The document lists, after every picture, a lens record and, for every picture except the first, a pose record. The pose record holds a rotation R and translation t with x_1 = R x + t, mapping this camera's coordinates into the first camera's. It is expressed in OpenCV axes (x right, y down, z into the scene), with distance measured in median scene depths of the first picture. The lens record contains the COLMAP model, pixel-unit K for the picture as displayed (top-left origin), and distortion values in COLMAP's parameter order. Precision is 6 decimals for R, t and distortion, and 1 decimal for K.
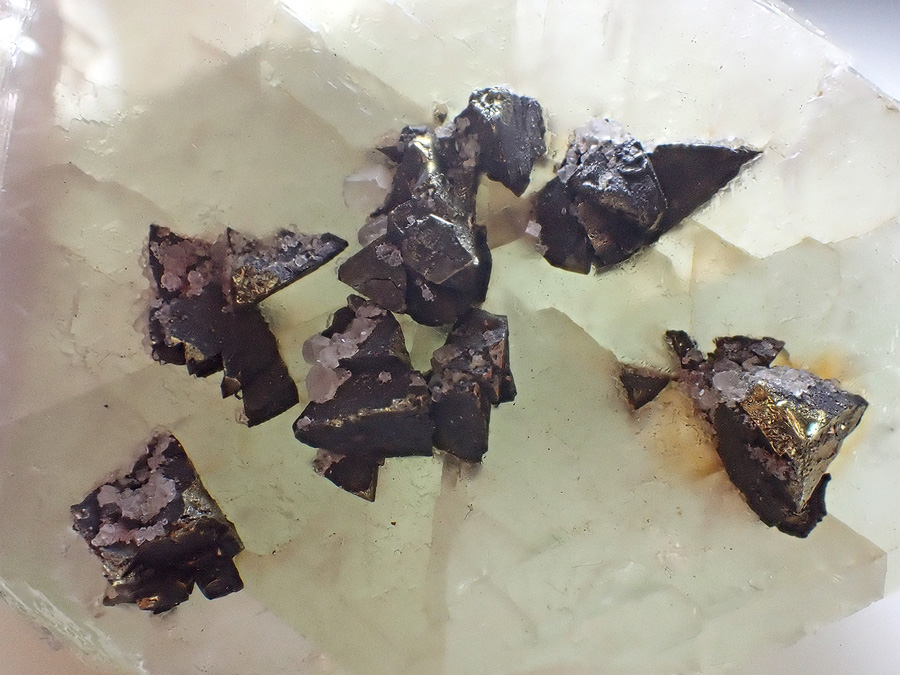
lens RADIAL K [[1007.6, 0, 452.5], [0, 1007.6, 290.8], [0, 0, 1]] dist [-0.002565, -0.014899]
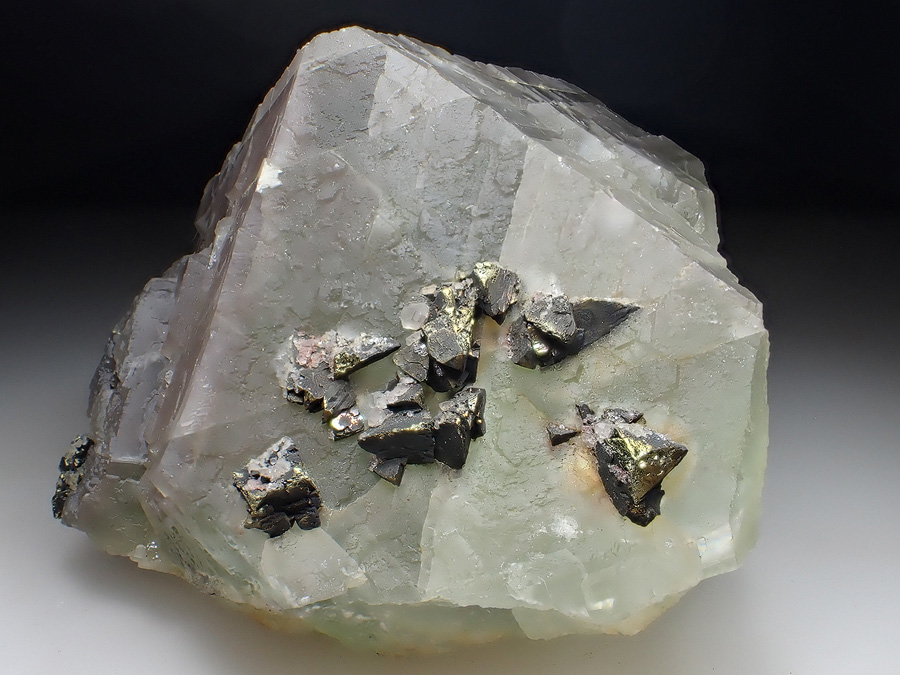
lens RADIAL K [[1007.6, 0, 452.5], [0, 1007.6, 290.8], [0, 0, 1]] dist [-0.002565, -0.014899]
pose [[0.987482, 0.051324, -0.149150, 0.258696], [-0.084439, 0.970688, -0.225023, 0.265725], [0.133229, 0.234801, 0.962870, -0.755633]]
